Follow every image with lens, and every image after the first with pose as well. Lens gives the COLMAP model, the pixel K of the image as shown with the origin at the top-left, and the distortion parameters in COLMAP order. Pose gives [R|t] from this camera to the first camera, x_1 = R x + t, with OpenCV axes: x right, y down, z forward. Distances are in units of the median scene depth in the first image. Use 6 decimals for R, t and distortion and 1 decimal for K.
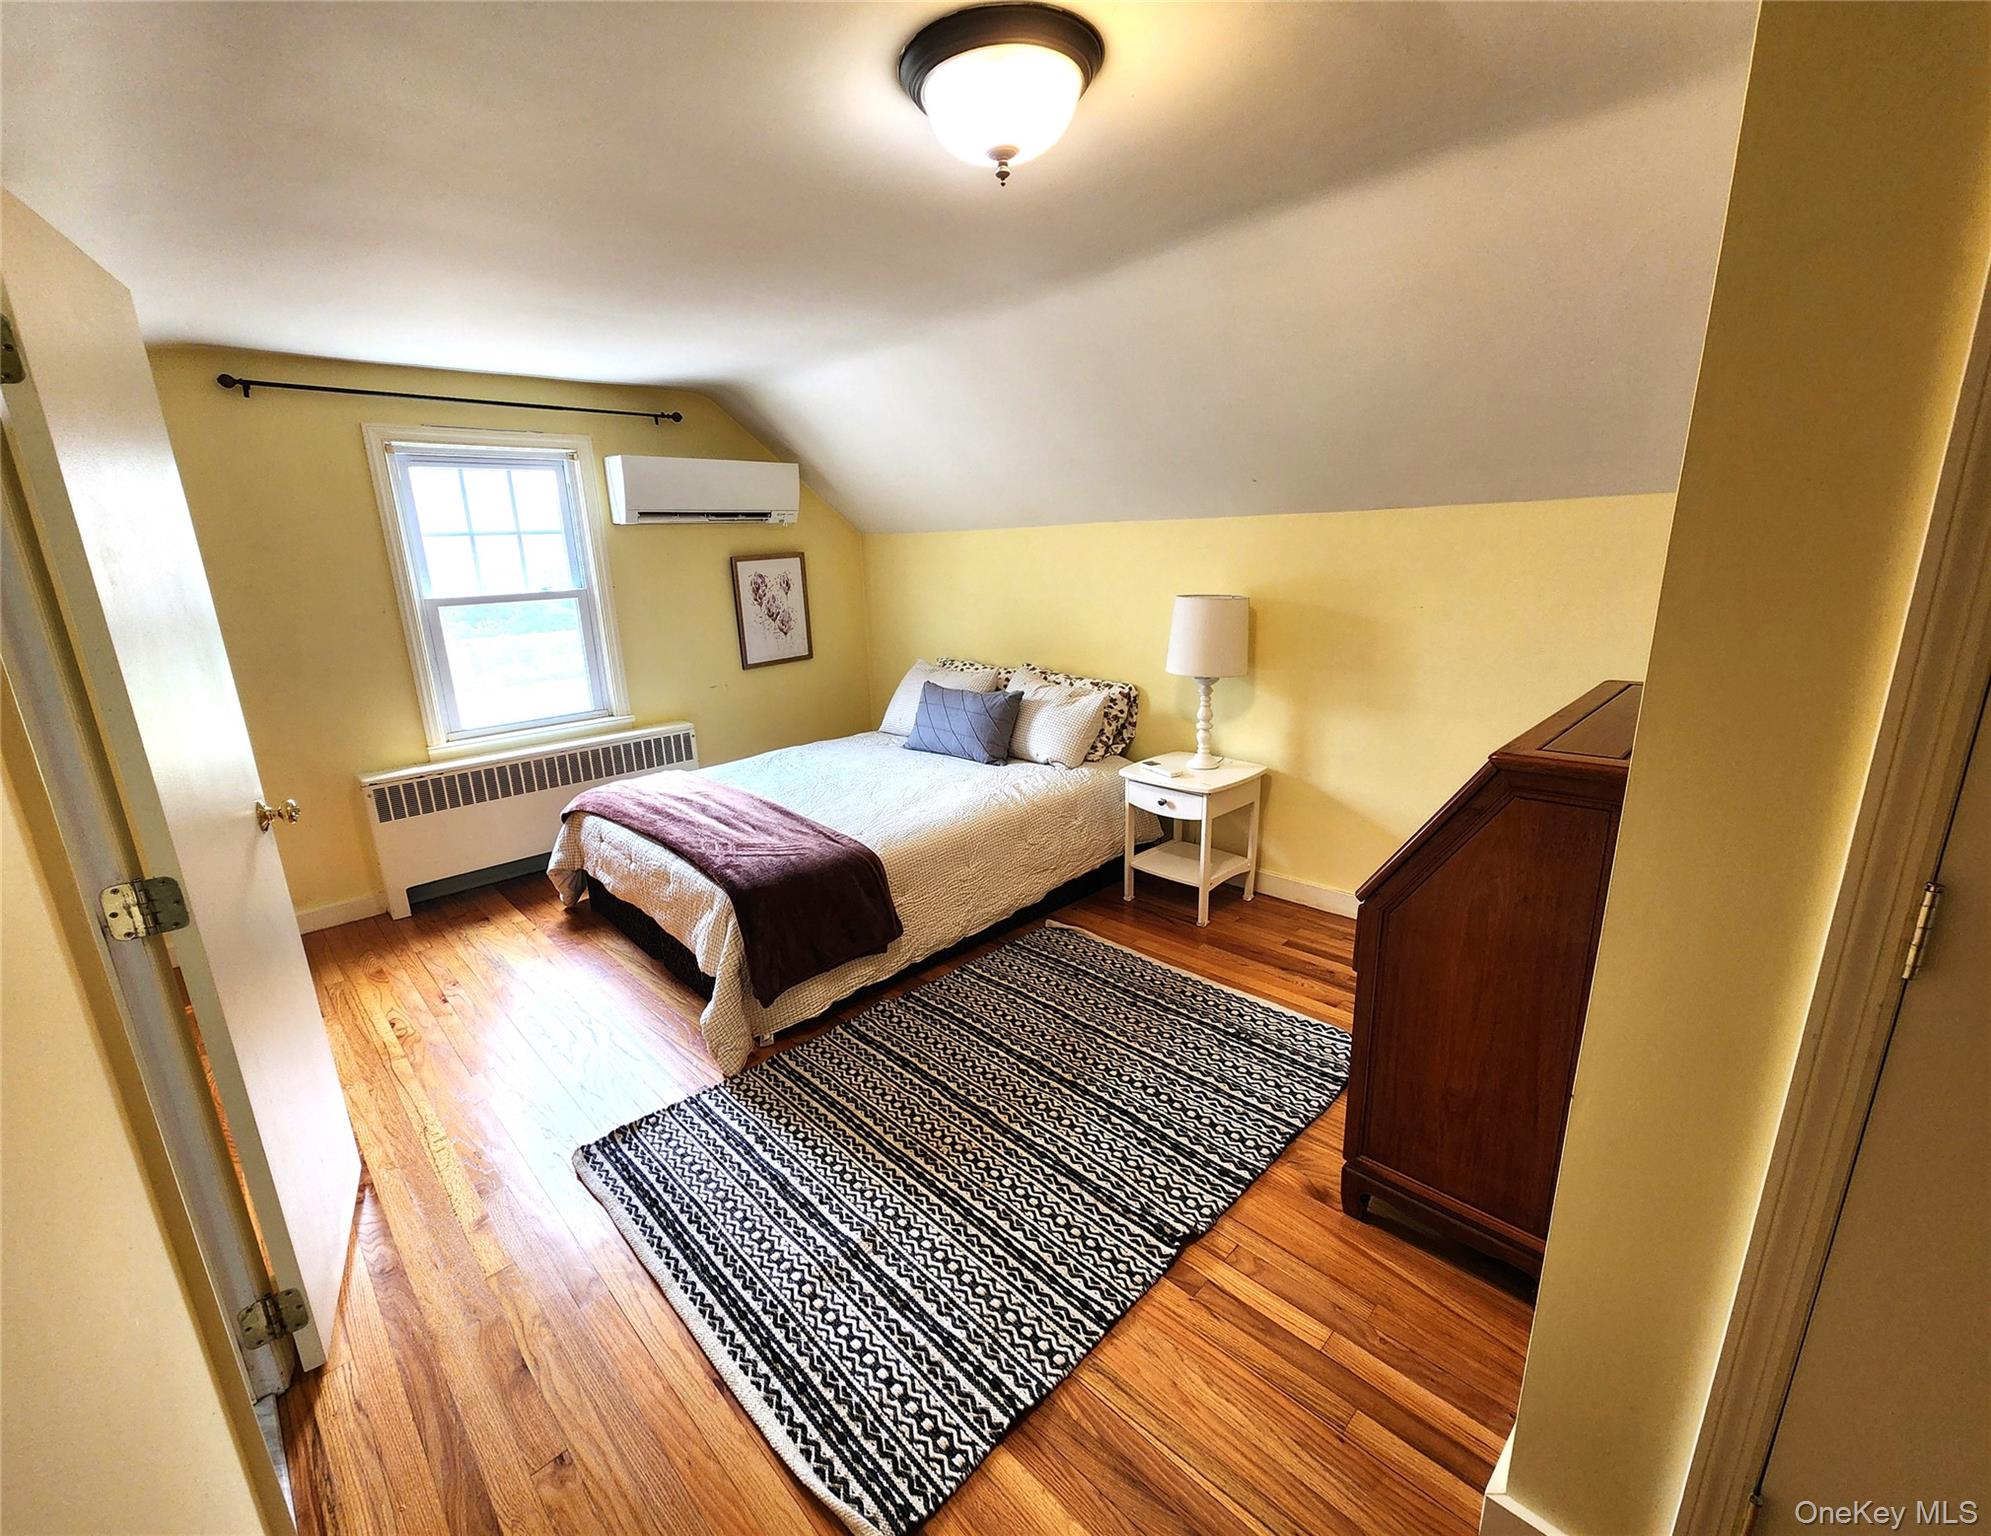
lens RADIAL K [[822.6, 0, 922.5], [0, 822.6, 771.1], [0, 0, 1]] dist [-0.000111, -0.000061]
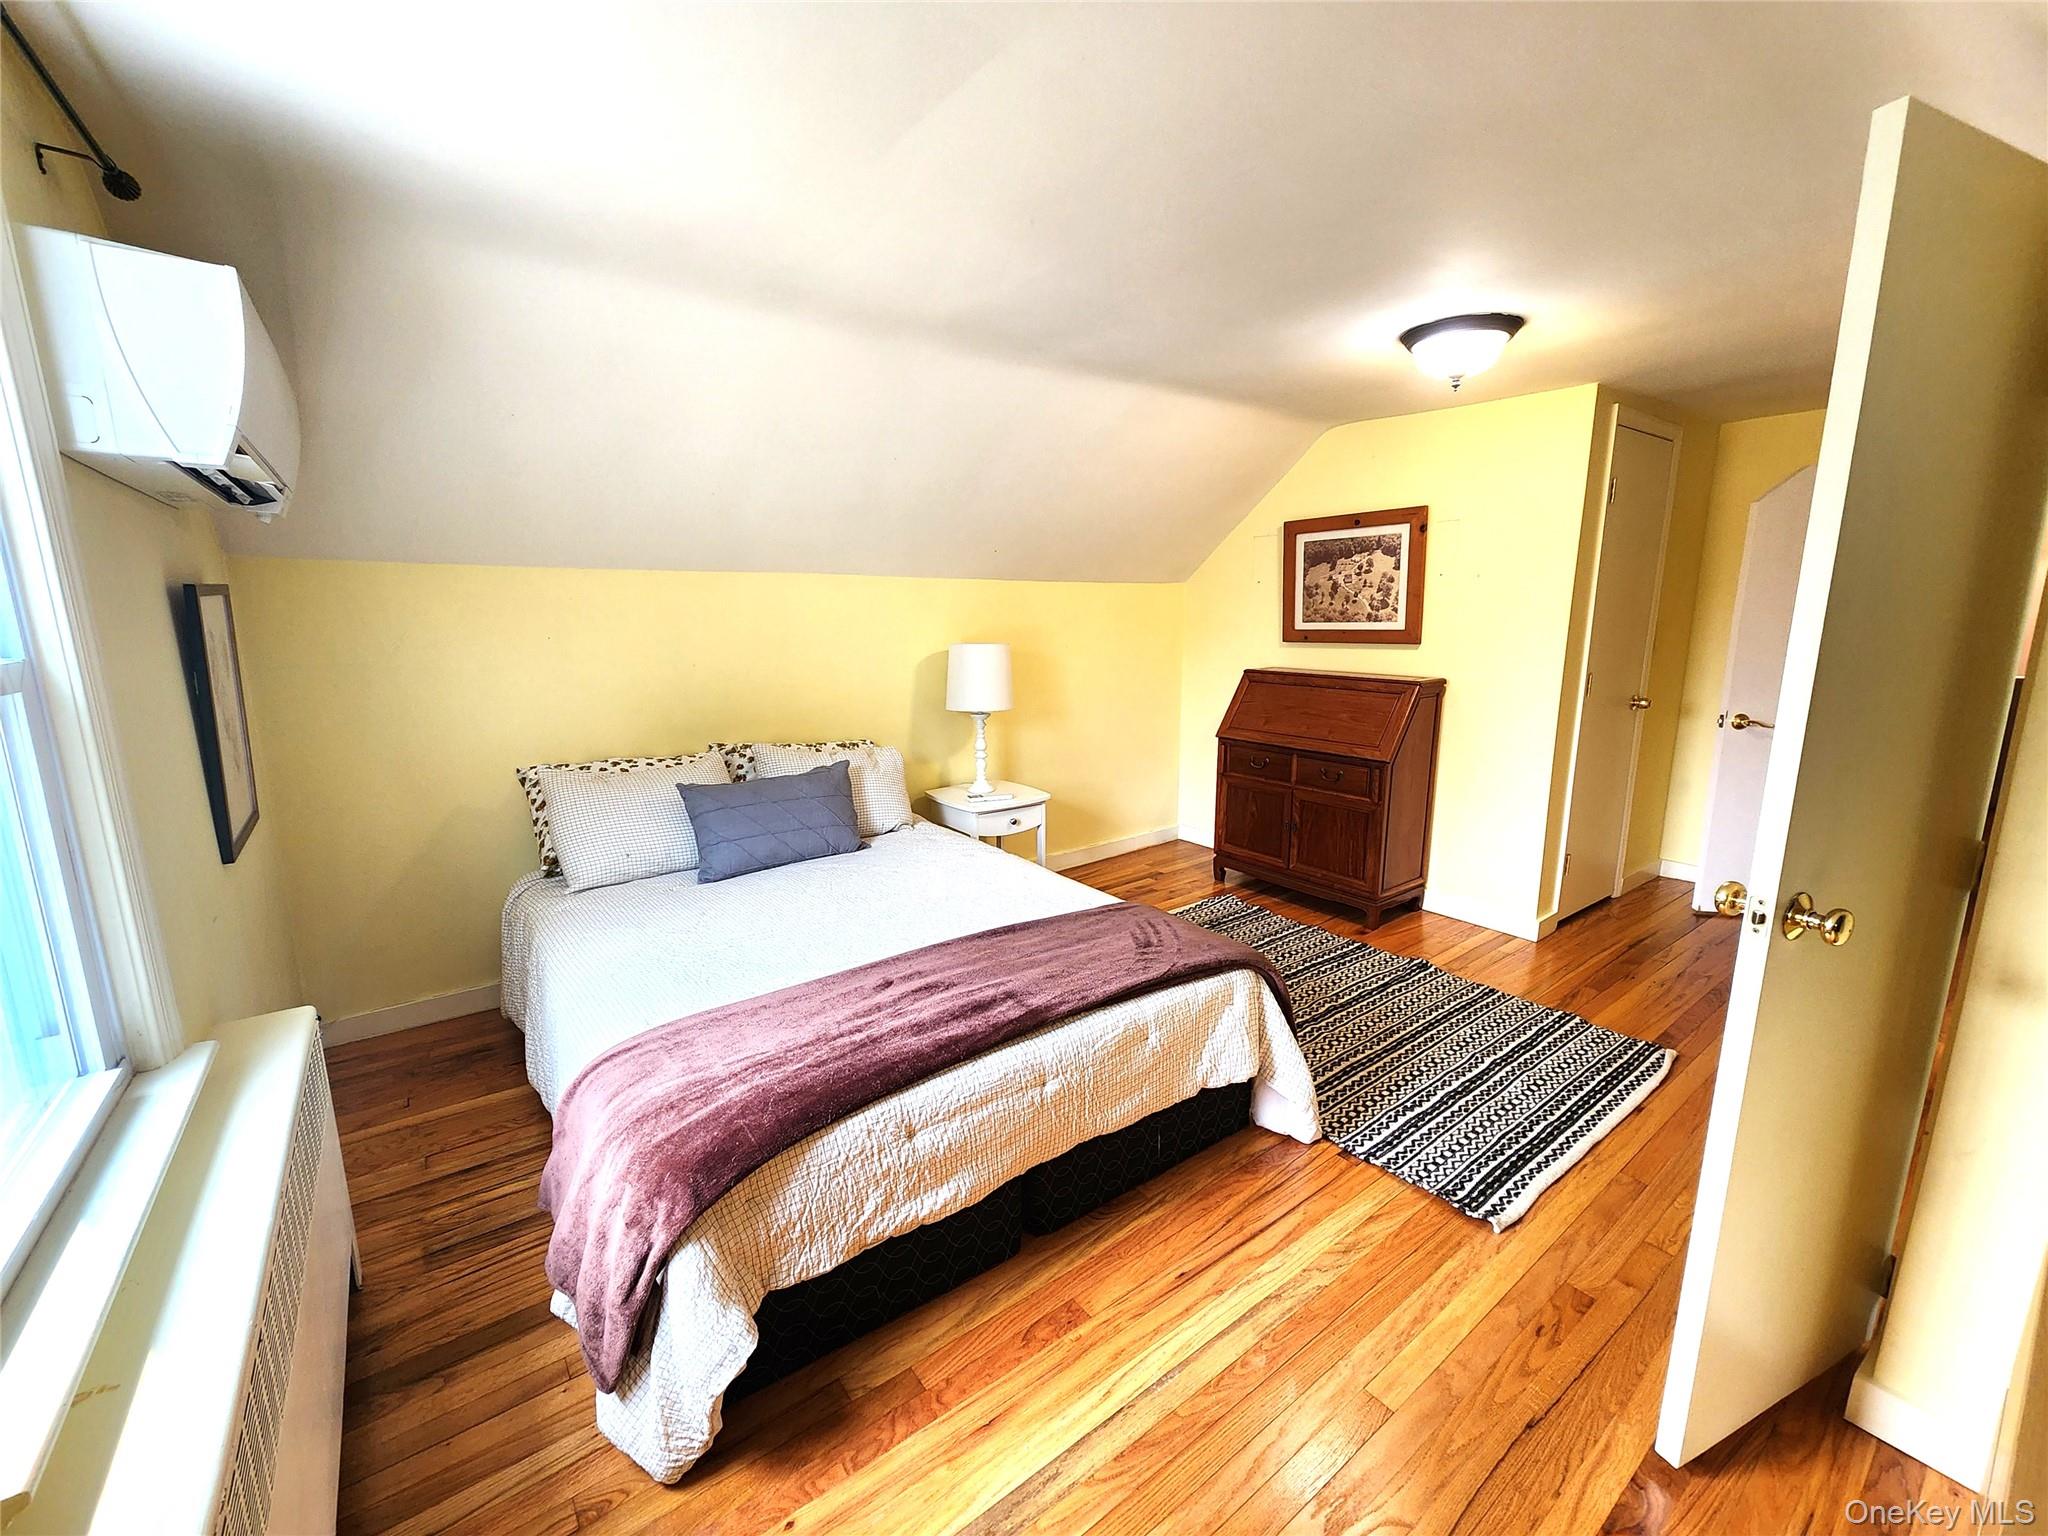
lens RADIAL K [[839.0, 0, 1024.4], [0, 839.0, 773.9], [0, 0, 1]] dist [0.000831, 0.000274]
pose [[0.098275, -0.158434, 0.982467, -1.383433], [0.256476, 0.957927, 0.128822, -0.282361], [-0.961541, 0.239319, 0.134775, 1.327733]]
